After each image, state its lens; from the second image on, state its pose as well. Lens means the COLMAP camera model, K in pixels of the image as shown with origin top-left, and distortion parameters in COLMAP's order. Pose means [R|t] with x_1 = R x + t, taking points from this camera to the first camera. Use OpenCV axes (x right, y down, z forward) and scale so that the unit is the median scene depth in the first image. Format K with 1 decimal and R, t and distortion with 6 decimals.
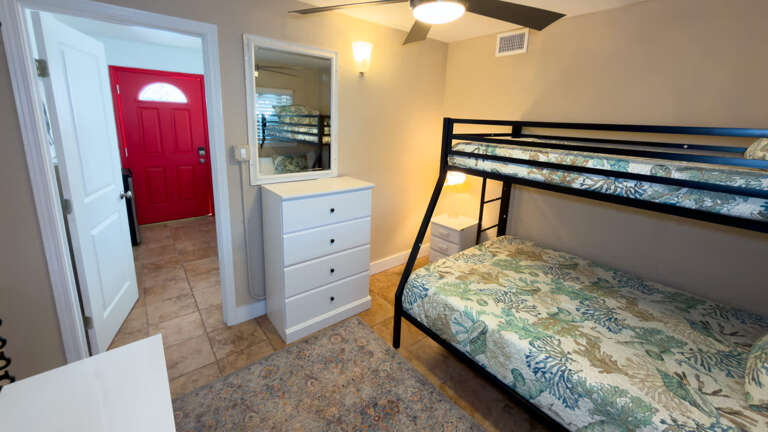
lens RADIAL K [[306.9, 0, 378.1], [0, 306.9, 192.1], [0, 0, 1]] dist [-0.001982, -0.000158]
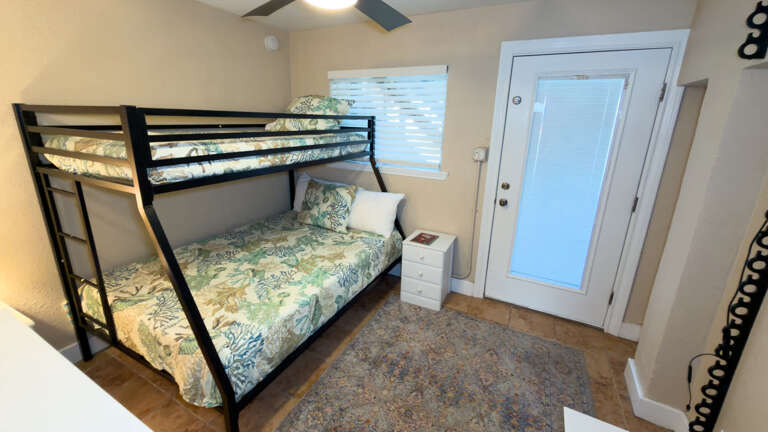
lens RADIAL K [[306.9, 0, 383.9], [0, 306.9, 210.5], [0, 0, 1]] dist [-0.001982, -0.000158]
pose [[-0.419531, -0.305788, 0.854685, -0.579259], [0.171103, 0.898035, 0.405285, -0.245668], [-0.891469, 0.316269, -0.324433, 0.933939]]
